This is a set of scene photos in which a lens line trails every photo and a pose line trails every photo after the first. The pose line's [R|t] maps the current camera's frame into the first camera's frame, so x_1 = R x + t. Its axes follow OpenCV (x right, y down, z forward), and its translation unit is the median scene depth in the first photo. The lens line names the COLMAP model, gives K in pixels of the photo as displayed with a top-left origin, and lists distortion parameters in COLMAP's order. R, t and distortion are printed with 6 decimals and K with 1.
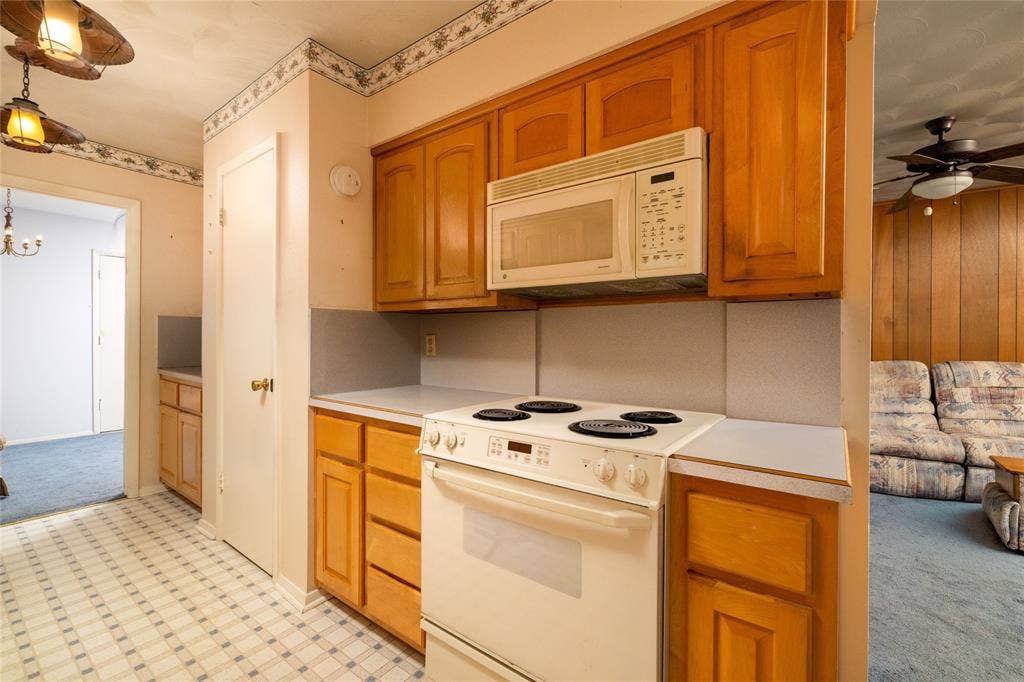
lens RADIAL K [[436.4, 0, 505.3], [0, 436.4, 340.0], [0, 0, 1]] dist [-0.000553, -0.000112]
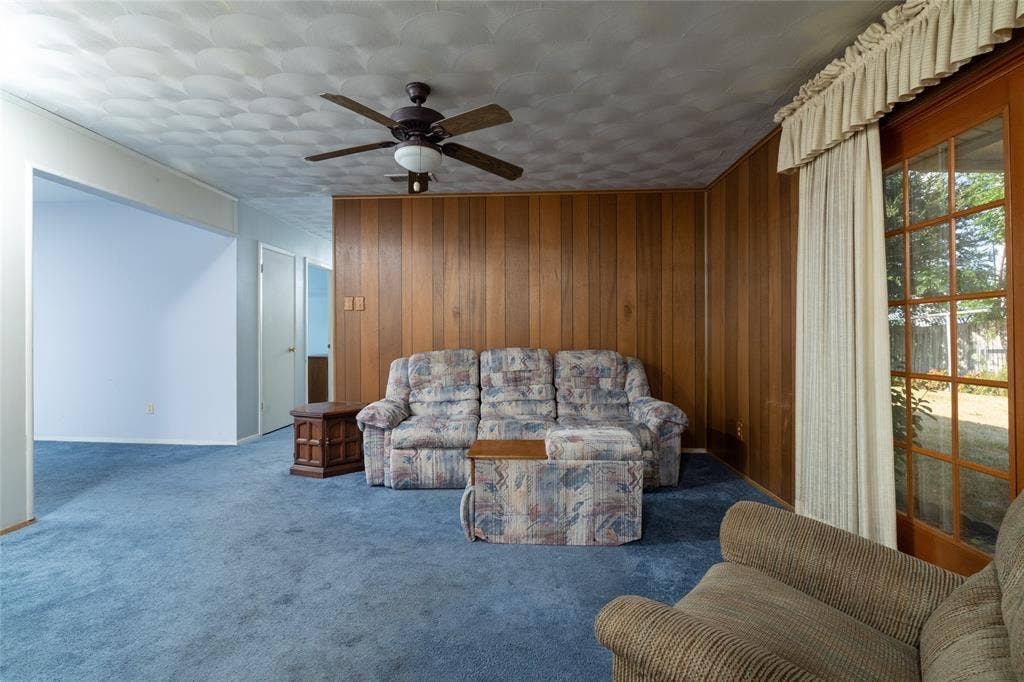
lens RADIAL K [[445.8, 0, 497.7], [0, 445.8, 334.7], [0, 0, 1]] dist [-0.000763, -0.000214]
pose [[0.838801, -0.005388, 0.544412, 0.743260], [0.007175, 0.999974, -0.001158, 0.027646], [-0.544391, 0.004878, 0.838817, 0.130664]]
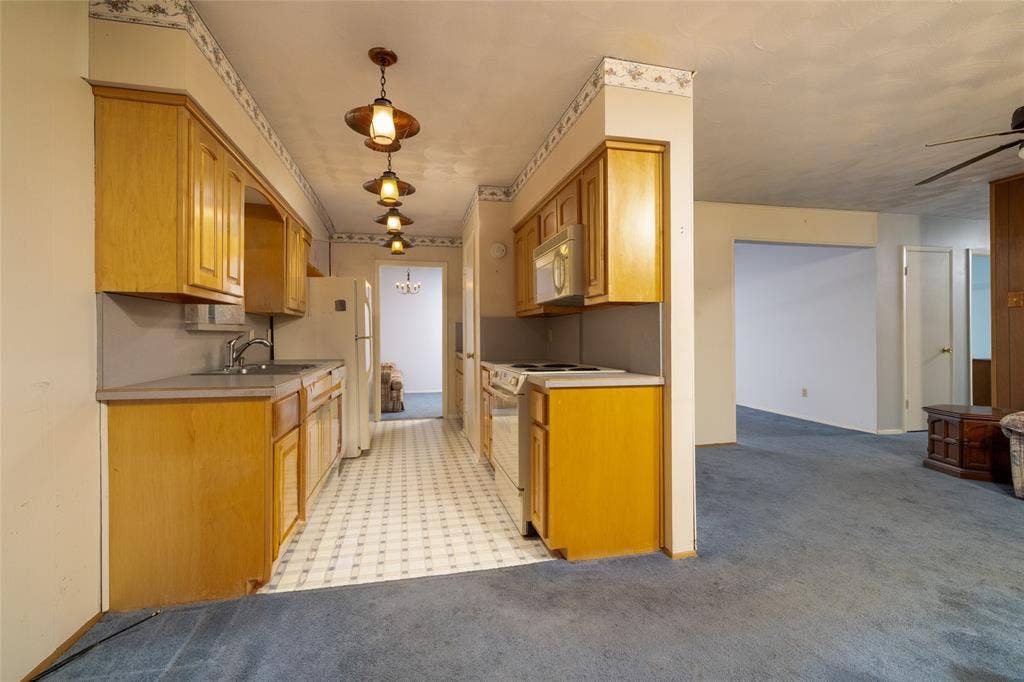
lens RADIAL K [[445.9, 0, 513.0], [0, 445.9, 338.6], [0, 0, 1]] dist [-0.000381, 0.000401]
pose [[0.772054, -0.007739, -0.635510, 0.868445], [0.006460, 0.999970, -0.004329, 0.032638], [0.635524, -0.000764, 0.772080, -0.446514]]
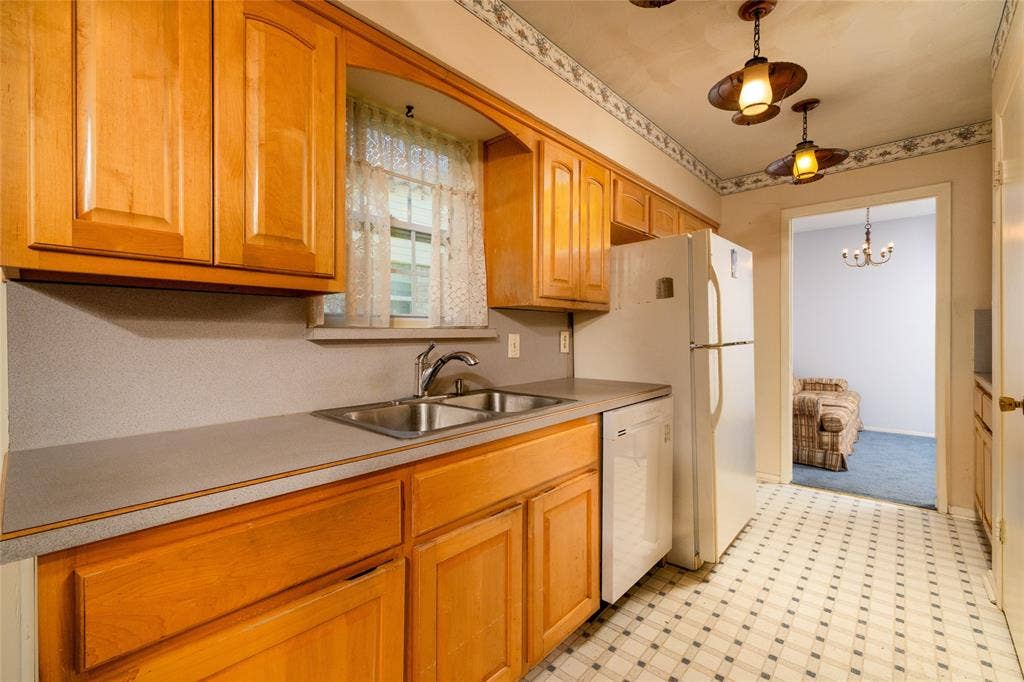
lens RADIAL K [[445.9, 0, 513.0], [0, 445.9, 338.6], [0, 0, 1]] dist [-0.000381, 0.000401]
pose [[-0.081359, -0.000070, -0.996685, 0.195475], [-0.000151, 1.000000, -0.000058, -0.000794], [0.996685, 0.000146, -0.081359, 0.265909]]
